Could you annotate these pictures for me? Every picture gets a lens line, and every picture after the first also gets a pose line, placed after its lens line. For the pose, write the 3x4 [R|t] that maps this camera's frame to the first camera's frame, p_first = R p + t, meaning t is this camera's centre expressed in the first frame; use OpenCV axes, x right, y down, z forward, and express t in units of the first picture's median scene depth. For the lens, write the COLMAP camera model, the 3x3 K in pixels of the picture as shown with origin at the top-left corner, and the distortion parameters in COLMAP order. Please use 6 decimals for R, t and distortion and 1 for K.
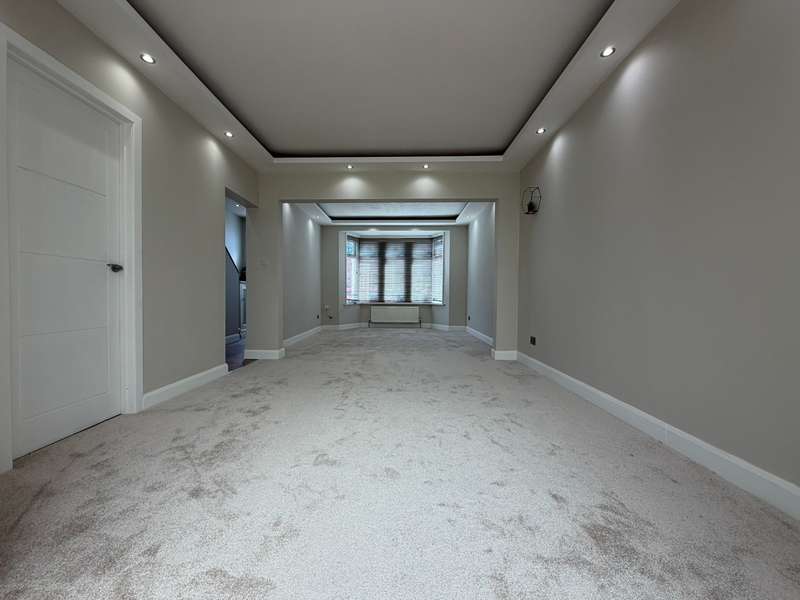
lens RADIAL K [[319.2, 0, 399.4], [0, 319.2, 300.2], [0, 0, 1]] dist [0.000547, 0.000278]
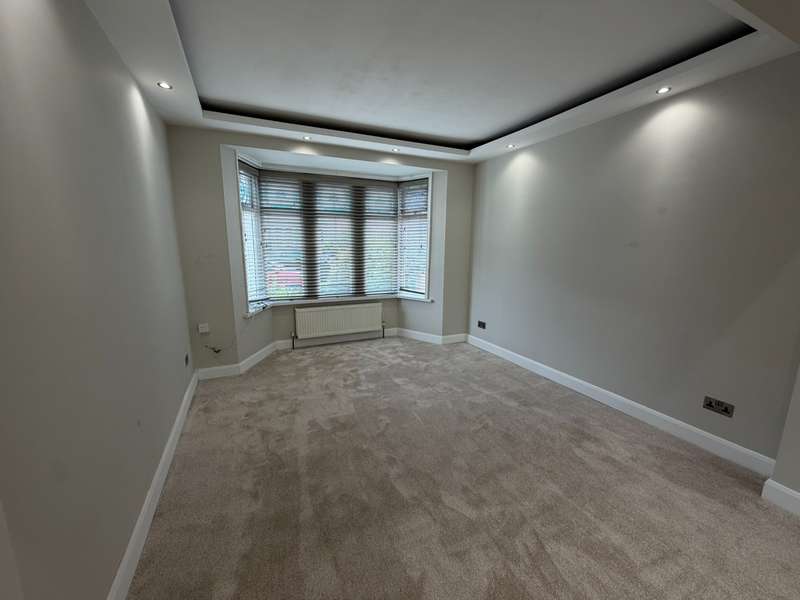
lens RADIAL K [[319.2, 0, 397.6], [0, 319.2, 304.4], [0, 0, 1]] dist [0.000547, 0.000278]
pose [[0.897036, -0.086310, 0.433447, -0.164465], [0.003929, 0.982264, 0.187464, -0.085930], [-0.441939, -0.166459, 0.881465, 0.471442]]
